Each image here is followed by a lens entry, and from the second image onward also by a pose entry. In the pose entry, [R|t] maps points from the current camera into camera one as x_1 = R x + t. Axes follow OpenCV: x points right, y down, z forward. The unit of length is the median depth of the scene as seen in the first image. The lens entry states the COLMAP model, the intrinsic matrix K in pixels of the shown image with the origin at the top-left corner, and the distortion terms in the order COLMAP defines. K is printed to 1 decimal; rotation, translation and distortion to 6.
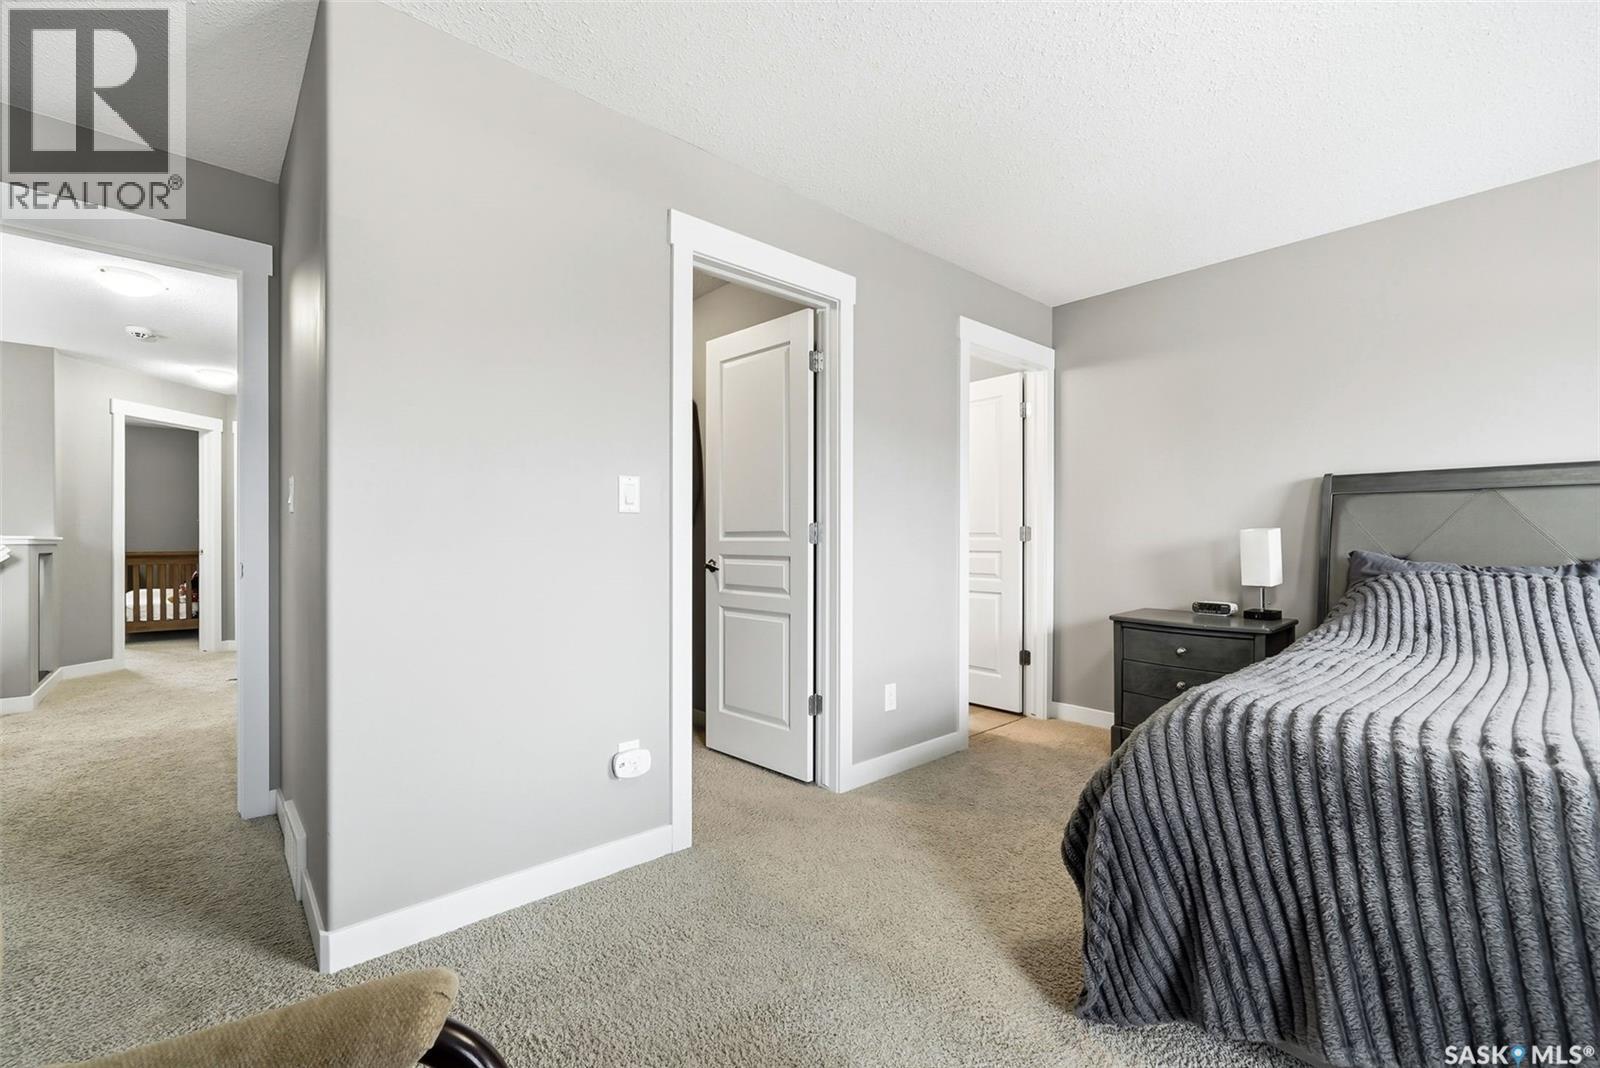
lens RADIAL K [[726.0, 0, 800.0], [0, 726.0, 534.0], [0, 0, 1]] dist [0.010893, 0.000494]
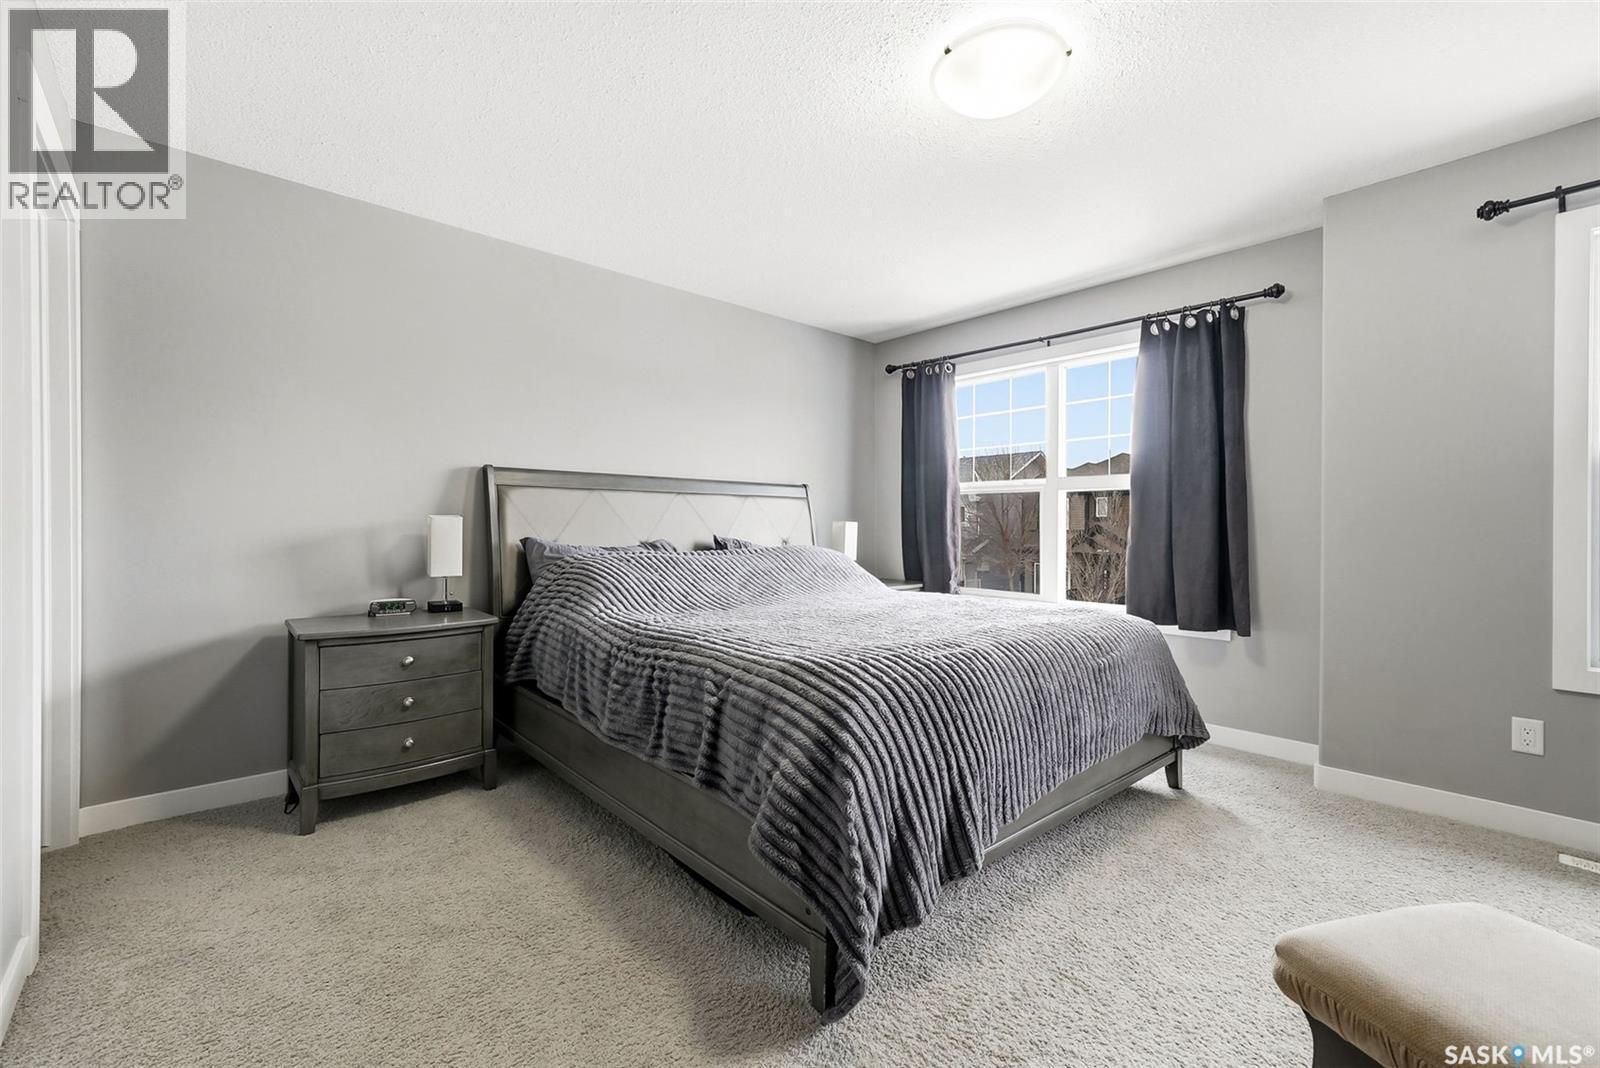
lens RADIAL K [[726.0, 0, 800.0], [0, 726.0, 534.0], [0, 0, 1]] dist [0.010893, 0.000494]
pose [[-0.013186, -0.011668, 0.999845, -0.315764], [-0.012133, 0.999860, 0.011508, -0.000490], [-0.999839, -0.011980, -0.013326, 0.560904]]
